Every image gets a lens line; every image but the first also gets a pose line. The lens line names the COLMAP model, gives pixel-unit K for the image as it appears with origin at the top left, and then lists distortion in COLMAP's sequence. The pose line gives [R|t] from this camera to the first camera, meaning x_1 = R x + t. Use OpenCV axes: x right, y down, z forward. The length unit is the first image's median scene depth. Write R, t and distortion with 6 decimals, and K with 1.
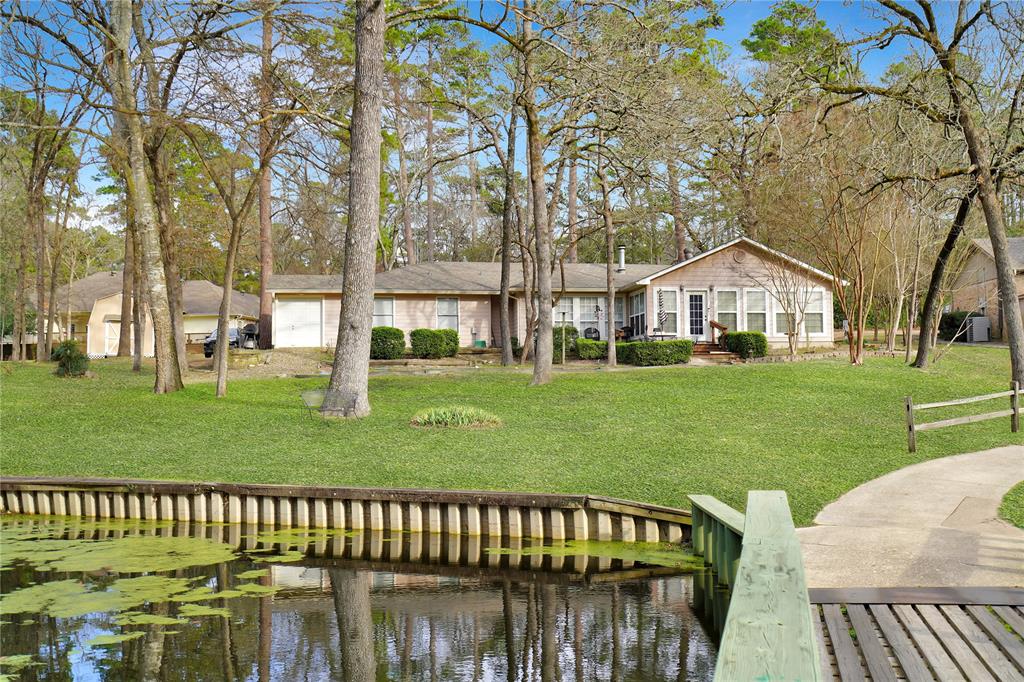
lens RADIAL K [[987.7, 0, 518.2], [0, 987.7, 332.7], [0, 0, 1]] dist [0.006981, 0.000000]
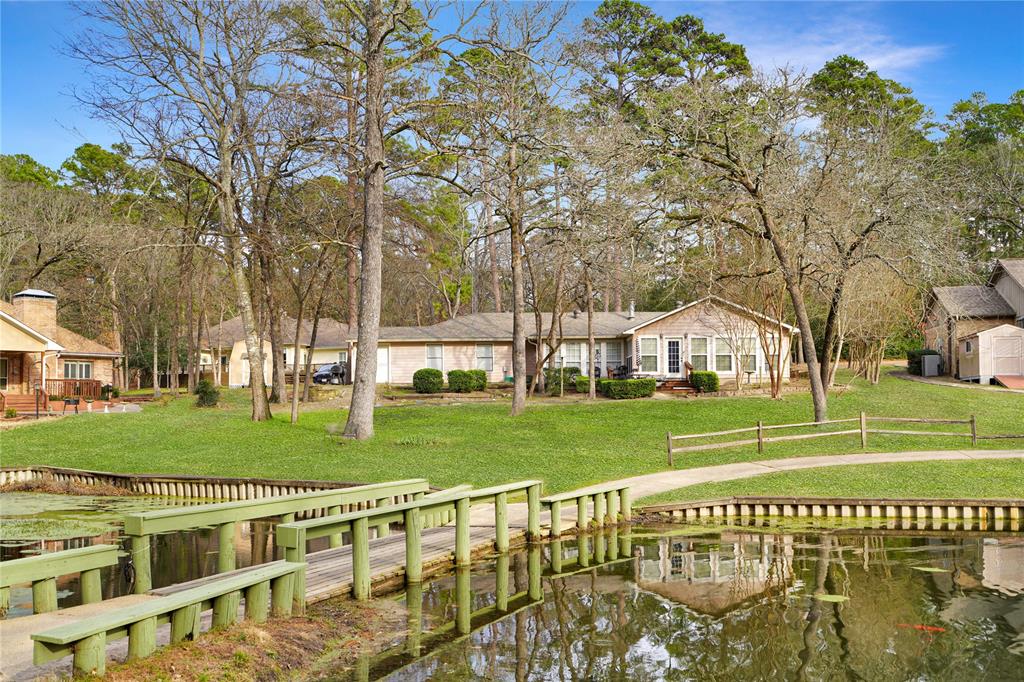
lens RADIAL K [[987.7, 0, 506.4], [0, 987.7, 349.8], [0, 0, 1]] dist [0.006981, 0.000000]
pose [[0.986352, -0.008007, -0.164458, 0.177940], [0.008563, 0.999960, 0.002670, -0.032560], [0.164430, -0.004042, 0.986380, -0.275271]]
